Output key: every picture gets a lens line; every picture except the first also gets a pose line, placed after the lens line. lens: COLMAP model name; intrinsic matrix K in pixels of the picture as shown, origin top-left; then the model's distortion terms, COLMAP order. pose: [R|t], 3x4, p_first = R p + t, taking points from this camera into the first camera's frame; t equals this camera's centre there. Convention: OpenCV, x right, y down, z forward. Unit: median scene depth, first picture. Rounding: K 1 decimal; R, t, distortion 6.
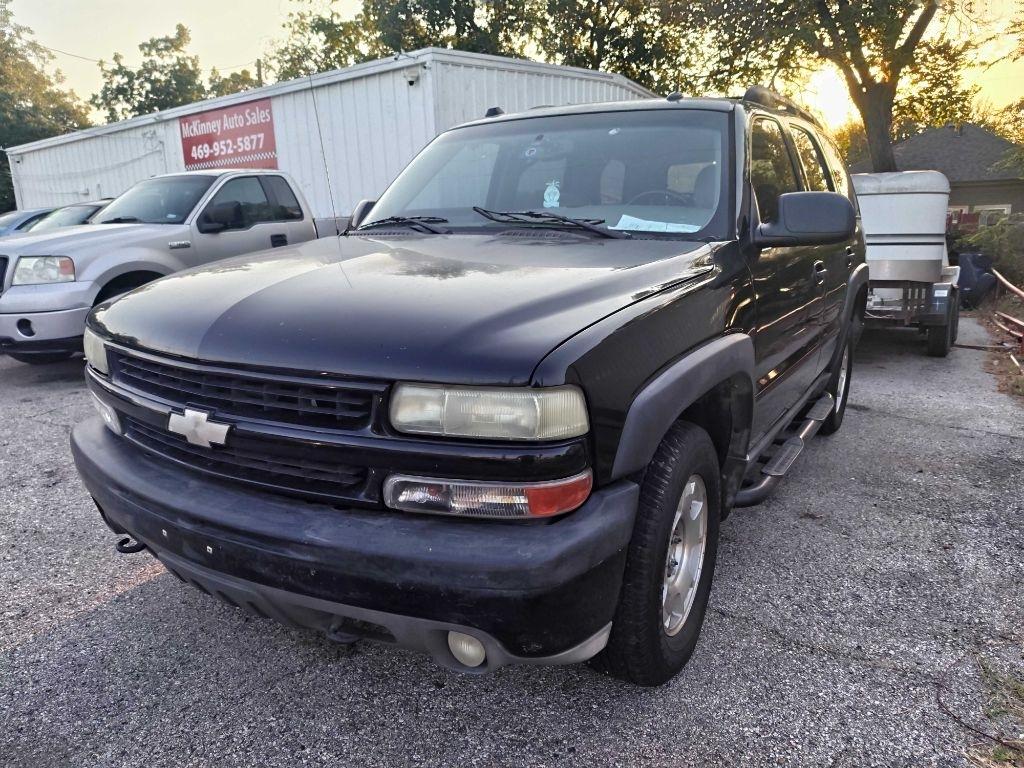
lens RADIAL K [[737.2, 0, 510.7], [0, 737.2, 414.1], [0, 0, 1]] dist [0.058675, -0.090545]
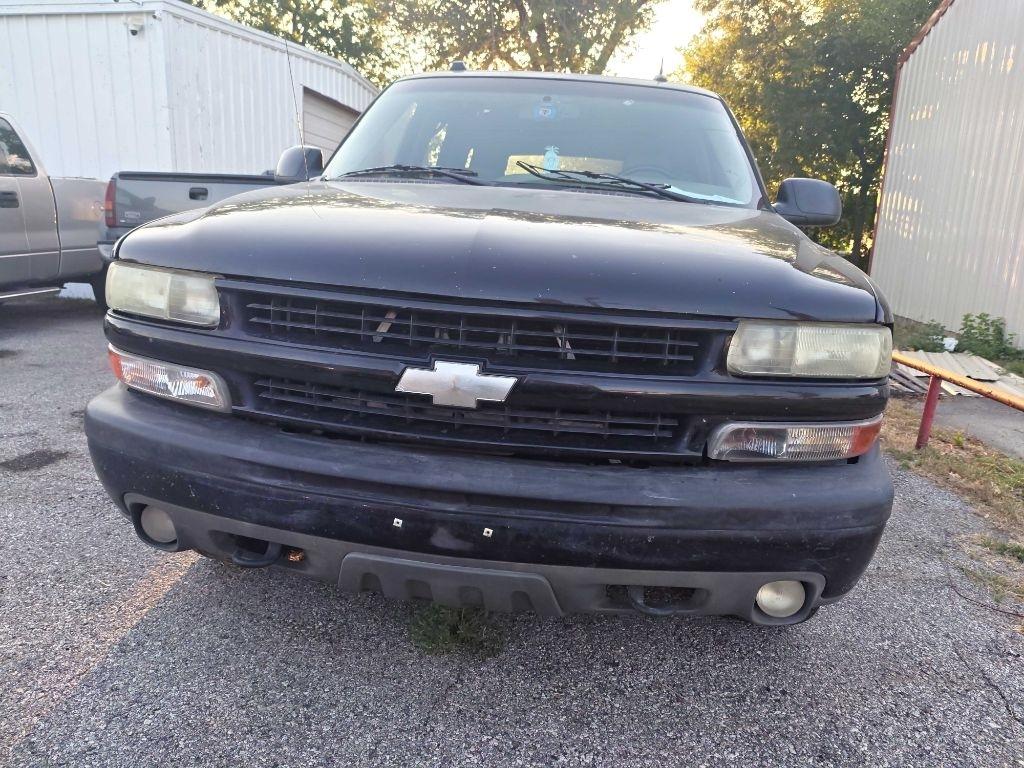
lens RADIAL K [[737.2, 0, 510.7], [0, 737.2, 414.1], [0, 0, 1]] dist [0.058675, -0.090545]
pose [[0.895126, -0.043280, 0.443708, -0.731981], [0.046374, 0.998917, 0.003883, 0.050879], [-0.443395, 0.017101, 0.896163, 0.262345]]
